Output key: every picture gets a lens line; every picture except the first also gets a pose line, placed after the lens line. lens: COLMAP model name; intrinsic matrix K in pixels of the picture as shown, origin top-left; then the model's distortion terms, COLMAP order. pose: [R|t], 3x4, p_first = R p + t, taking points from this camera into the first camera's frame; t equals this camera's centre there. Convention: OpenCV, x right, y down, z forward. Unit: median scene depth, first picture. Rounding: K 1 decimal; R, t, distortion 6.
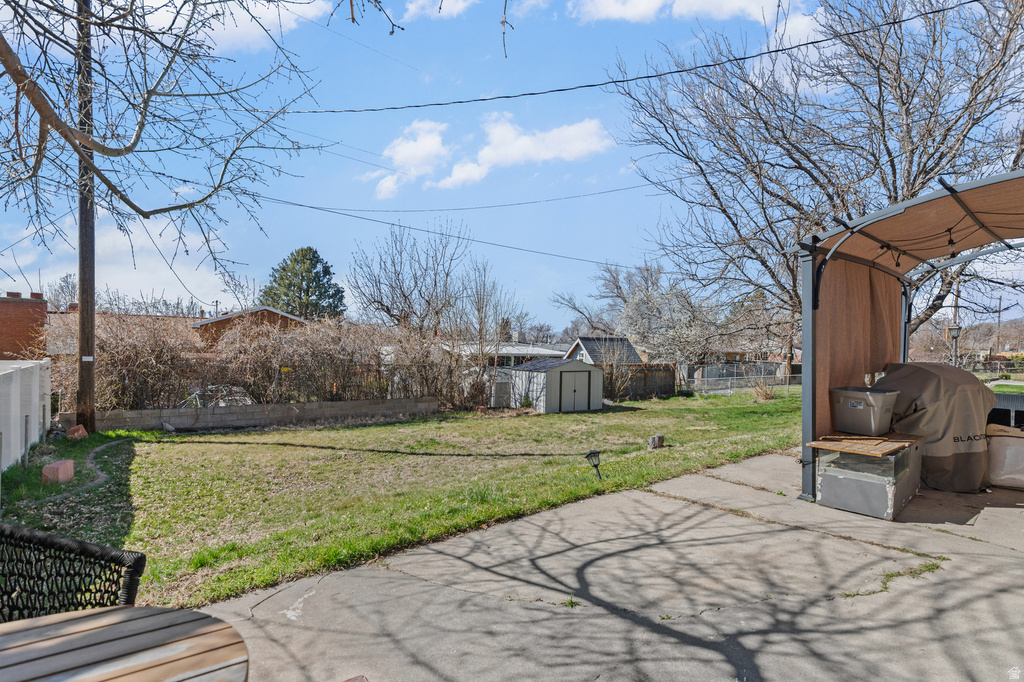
lens RADIAL K [[467.0, 0, 513.3], [0, 467.0, 341.9], [0, 0, 1]] dist [-0.000994, 0.000025]
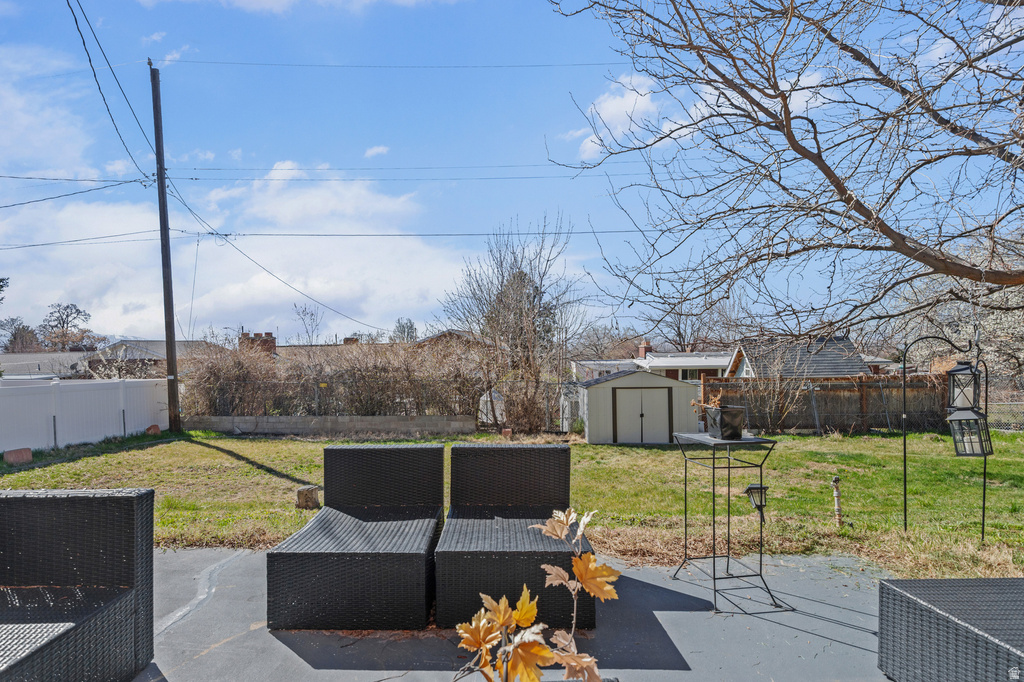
lens RADIAL K [[467.0, 0, 511.7], [0, 467.0, 341.5], [0, 0, 1]] dist [-0.000994, 0.000025]
pose [[0.761731, -0.059054, -0.645196, 0.456550], [0.040413, 0.998229, -0.043654, 0.016282], [0.646632, 0.007179, 0.762769, 0.338589]]
